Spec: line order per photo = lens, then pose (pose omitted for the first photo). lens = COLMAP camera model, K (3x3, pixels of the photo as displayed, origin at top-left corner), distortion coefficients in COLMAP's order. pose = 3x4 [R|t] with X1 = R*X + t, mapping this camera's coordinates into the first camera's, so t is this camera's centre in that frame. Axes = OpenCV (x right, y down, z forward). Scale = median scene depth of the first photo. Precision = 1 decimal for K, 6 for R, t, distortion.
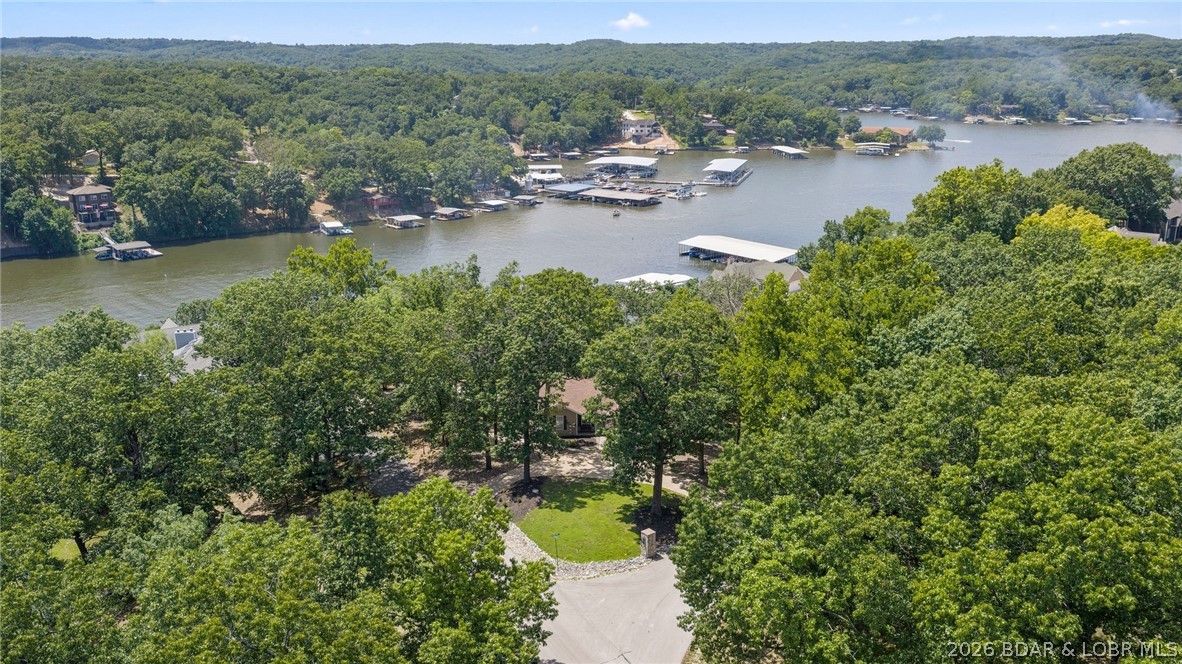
lens RADIAL K [[963.9, 0, 595.8], [0, 963.9, 332.8], [0, 0, 1]] dist [0.001119, -0.007732]
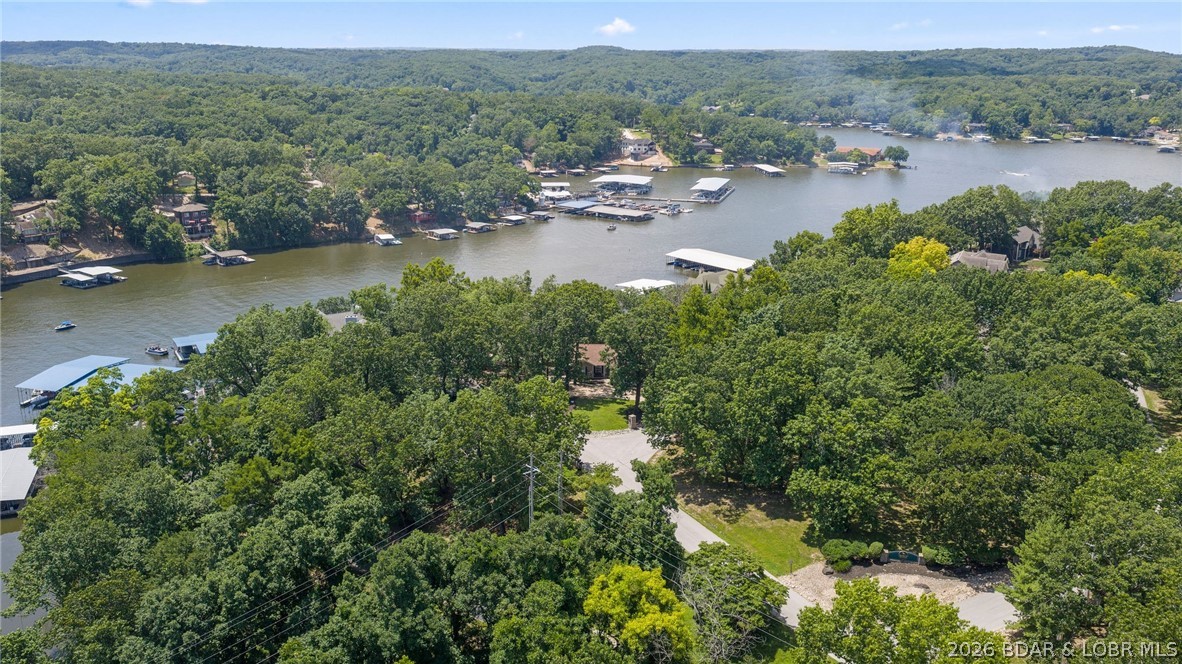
lens RADIAL K [[963.9, 0, 595.8], [0, 963.9, 332.8], [0, 0, 1]] dist [0.001119, -0.007732]
pose [[0.999973, 0.007127, 0.001620, -0.004489], [-0.007127, 0.999975, -0.000001, 0.006472], [-0.001620, -0.000011, 0.999999, -0.177209]]
